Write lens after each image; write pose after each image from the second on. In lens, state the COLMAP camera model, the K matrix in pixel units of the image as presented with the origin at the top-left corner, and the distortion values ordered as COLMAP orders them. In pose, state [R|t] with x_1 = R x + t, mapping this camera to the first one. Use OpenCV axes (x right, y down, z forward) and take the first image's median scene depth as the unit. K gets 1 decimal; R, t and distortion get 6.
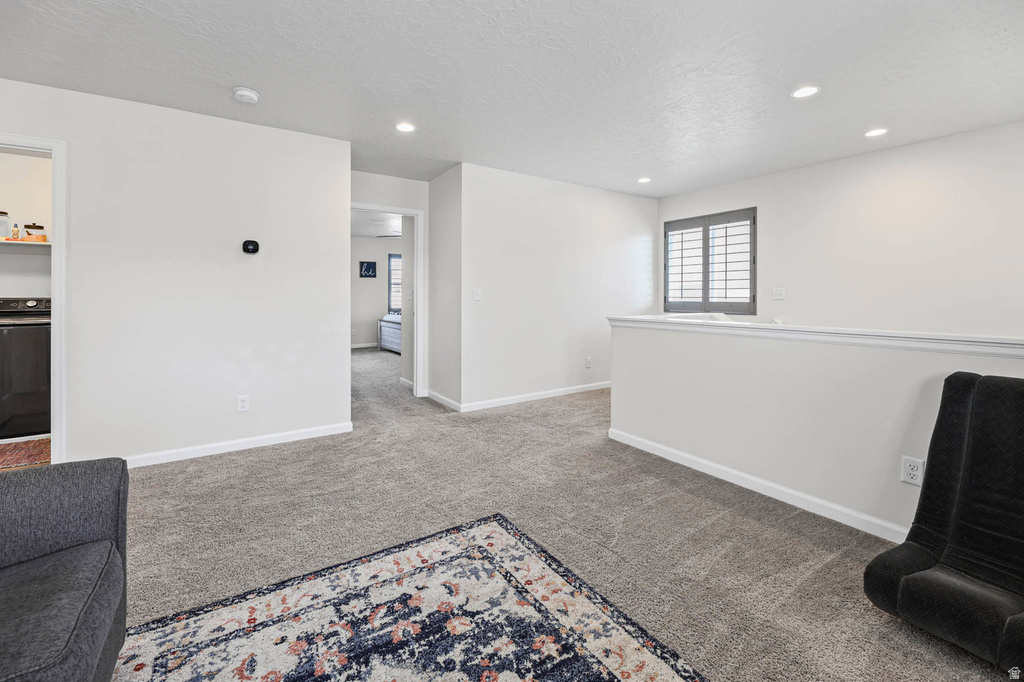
lens RADIAL K [[428.5, 0, 510.8], [0, 428.5, 290.5], [0, 0, 1]] dist [-0.002015, -0.001566]
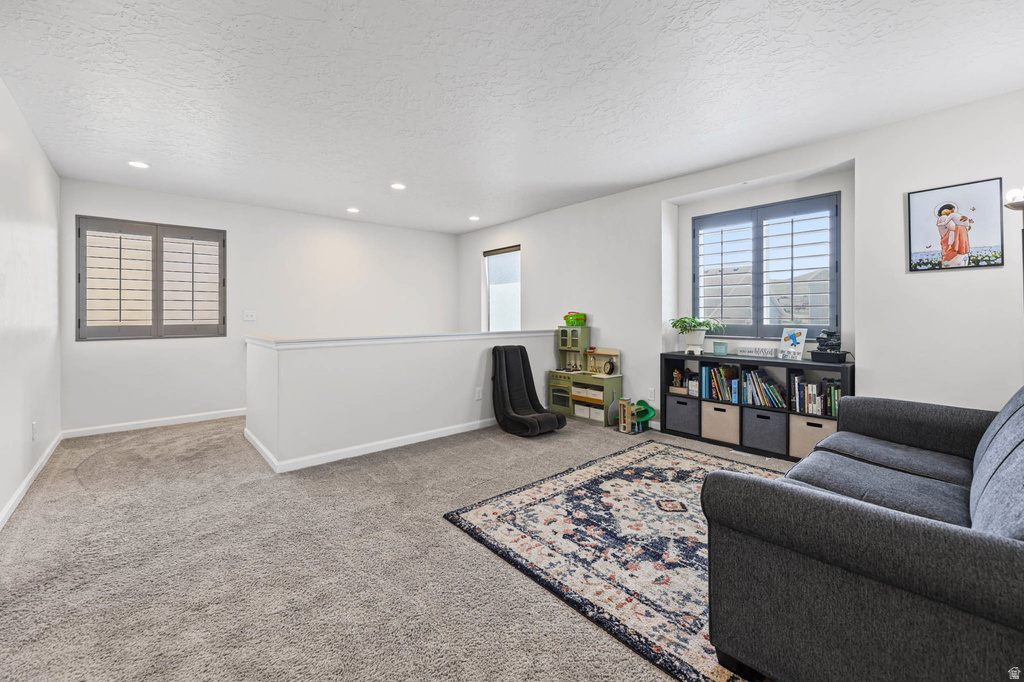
lens RADIAL K [[428.5, 0, 508.2], [0, 428.5, 314.9], [0, 0, 1]] dist [-0.002015, -0.001566]
pose [[-0.125612, 0.002939, 0.992075, -1.543033], [-0.005468, 0.999978, -0.003655, 0.018554], [-0.992064, -0.005884, -0.125593, 1.331728]]
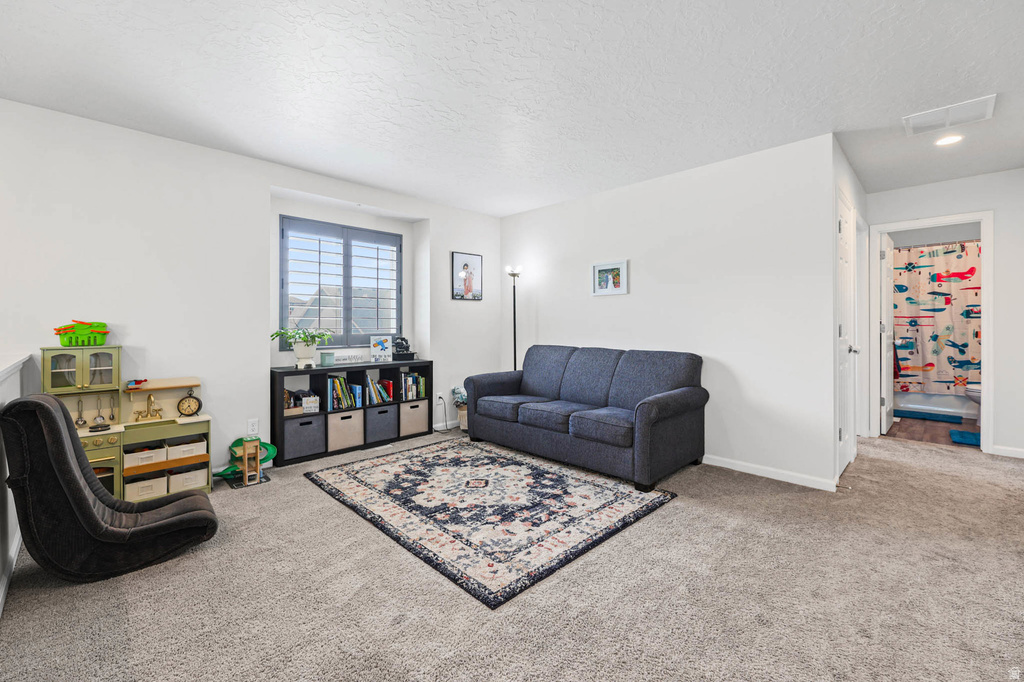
lens RADIAL K [[428.5, 0, 525.9], [0, 428.5, 325.6], [0, 0, 1]] dist [-0.002015, -0.001566]
pose [[-0.975349, 0.005557, -0.220600, 0.111613], [0.006886, 0.999962, -0.005255, 0.025049], [0.220562, -0.006645, -0.975350, 2.410428]]
